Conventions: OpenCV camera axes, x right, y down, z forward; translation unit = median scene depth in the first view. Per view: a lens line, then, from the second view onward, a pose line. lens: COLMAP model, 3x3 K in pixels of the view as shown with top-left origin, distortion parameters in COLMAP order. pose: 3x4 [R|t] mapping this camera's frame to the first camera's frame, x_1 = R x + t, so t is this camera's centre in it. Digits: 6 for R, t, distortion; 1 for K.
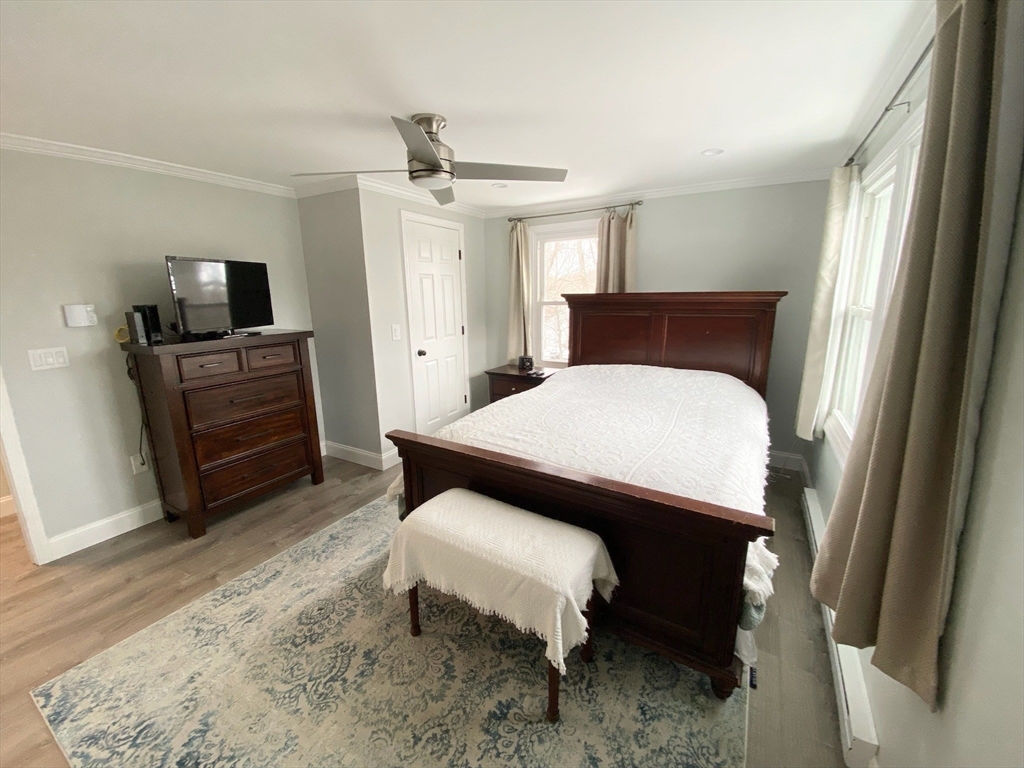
lens RADIAL K [[411.2, 0, 509.5], [0, 411.2, 381.6], [0, 0, 1]] dist [0.035227, -0.027729]
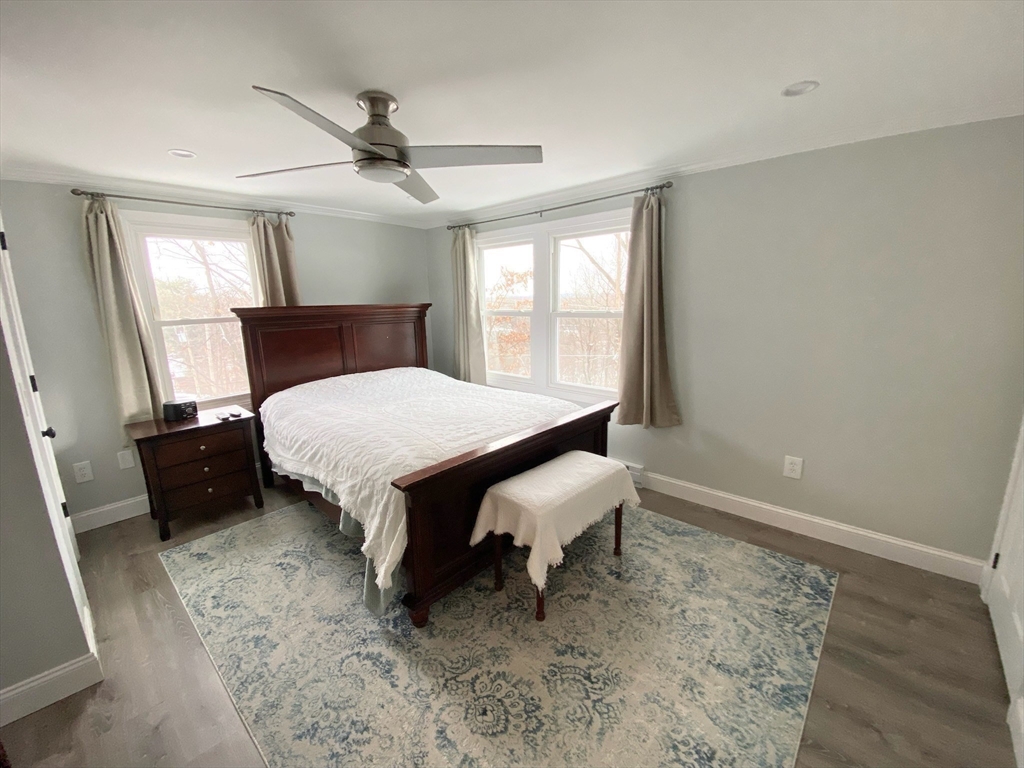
lens RADIAL K [[411.2, 0, 509.5], [0, 411.2, 381.6], [0, 0, 1]] dist [0.035227, -0.027729]
pose [[0.203221, -0.188150, 0.960885, -1.203257], [0.228020, 0.963476, 0.140433, -0.152902], [-0.952212, 0.190562, 0.238700, 0.741066]]
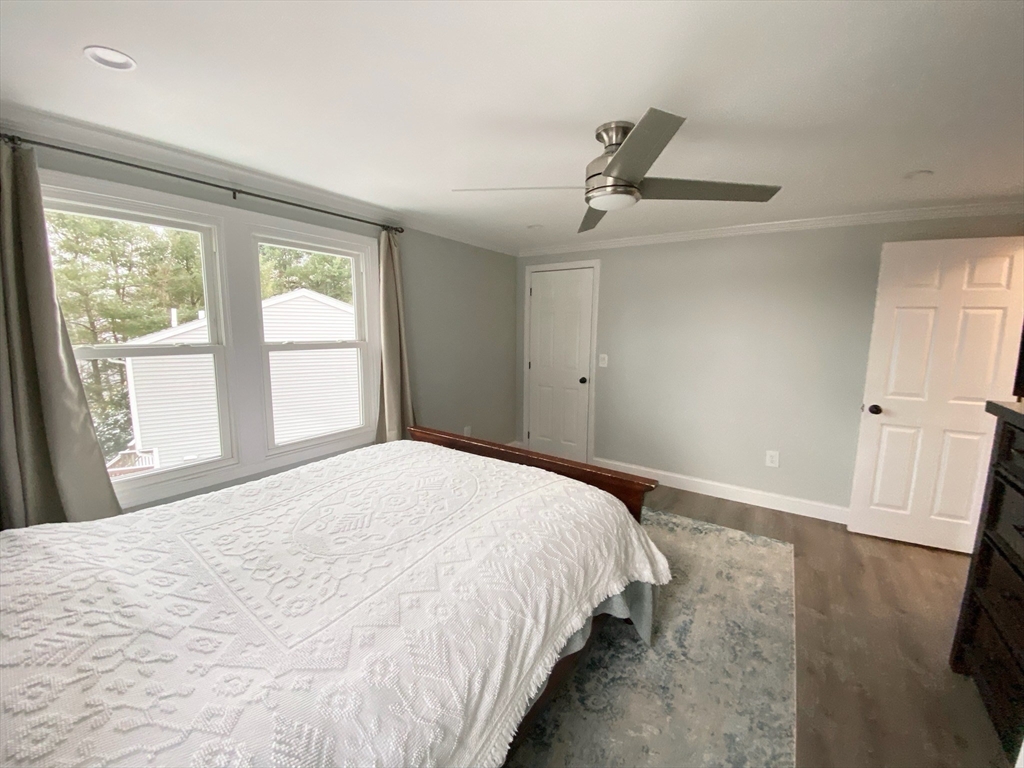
lens RADIAL K [[411.2, 0, 509.5], [0, 411.2, 381.6], [0, 0, 1]] dist [0.035227, -0.027729]
pose [[-0.997922, -0.007725, 0.063964, -0.037800], [0.014439, 0.940720, 0.338876, -0.494609], [-0.062790, 0.339095, -0.938654, 2.264266]]
